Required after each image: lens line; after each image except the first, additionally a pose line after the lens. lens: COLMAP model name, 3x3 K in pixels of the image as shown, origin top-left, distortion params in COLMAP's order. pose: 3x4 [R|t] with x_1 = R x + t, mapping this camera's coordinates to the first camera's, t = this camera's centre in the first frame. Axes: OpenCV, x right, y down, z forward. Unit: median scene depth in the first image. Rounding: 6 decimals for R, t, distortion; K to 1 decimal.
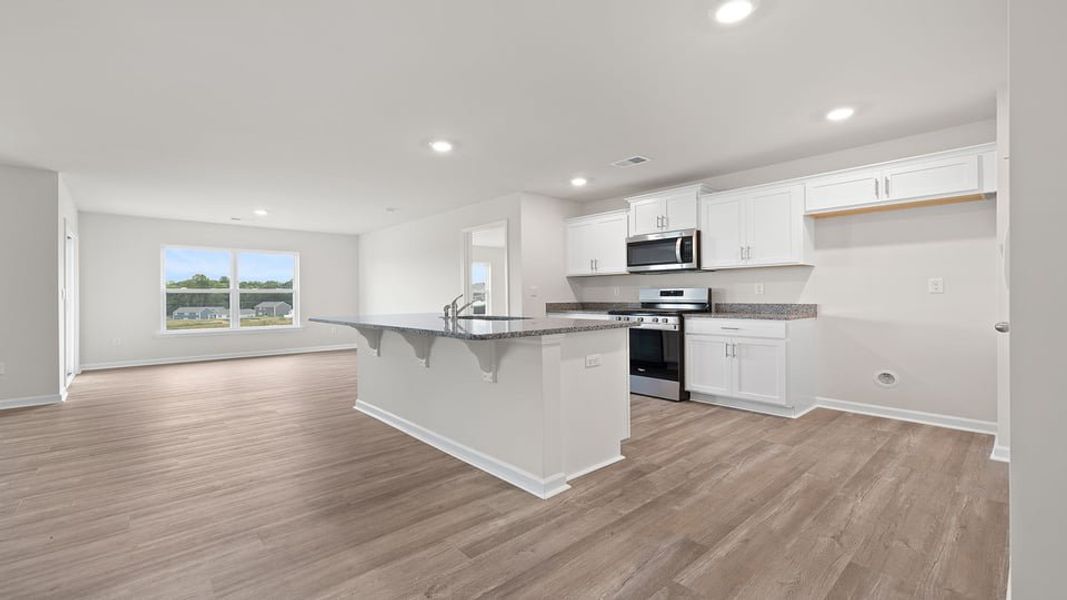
lens RADIAL K [[447.6, 0, 530.9], [0, 447.6, 285.9], [0, 0, 1]] dist [-0.001364, -0.000070]
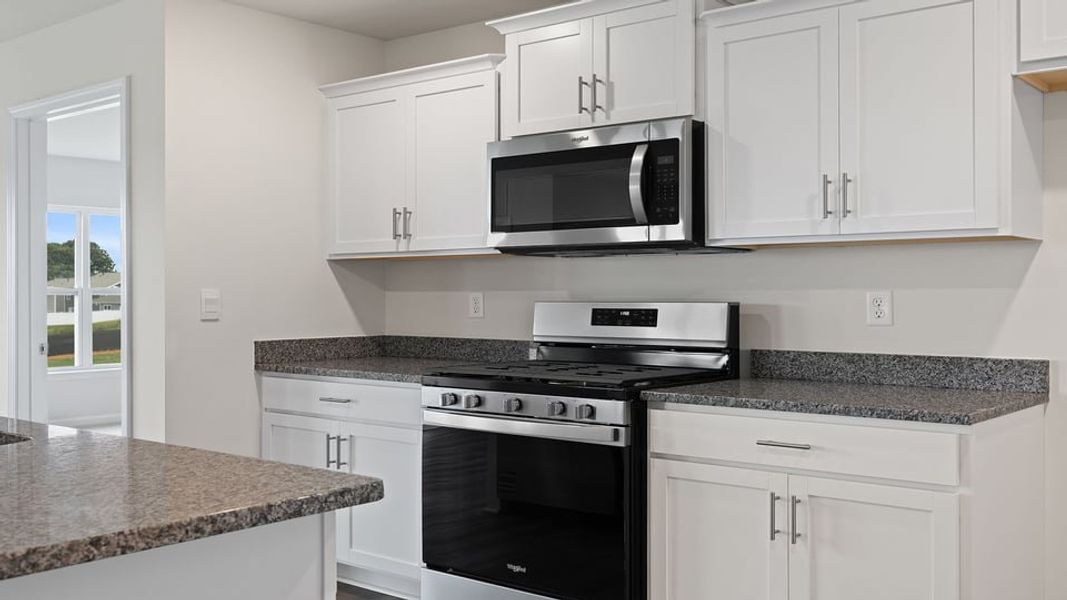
lens RADIAL K [[1040.0, 0, 533.8], [0, 1040.0, 256.6], [0, 0, 1]] dist [-0.004143, 0.000583]
pose [[0.989670, 0.010399, 0.142984, 0.151284], [-0.008768, 0.999889, -0.012032, -0.018384], [-0.143093, 0.010654, 0.989652, 0.282394]]
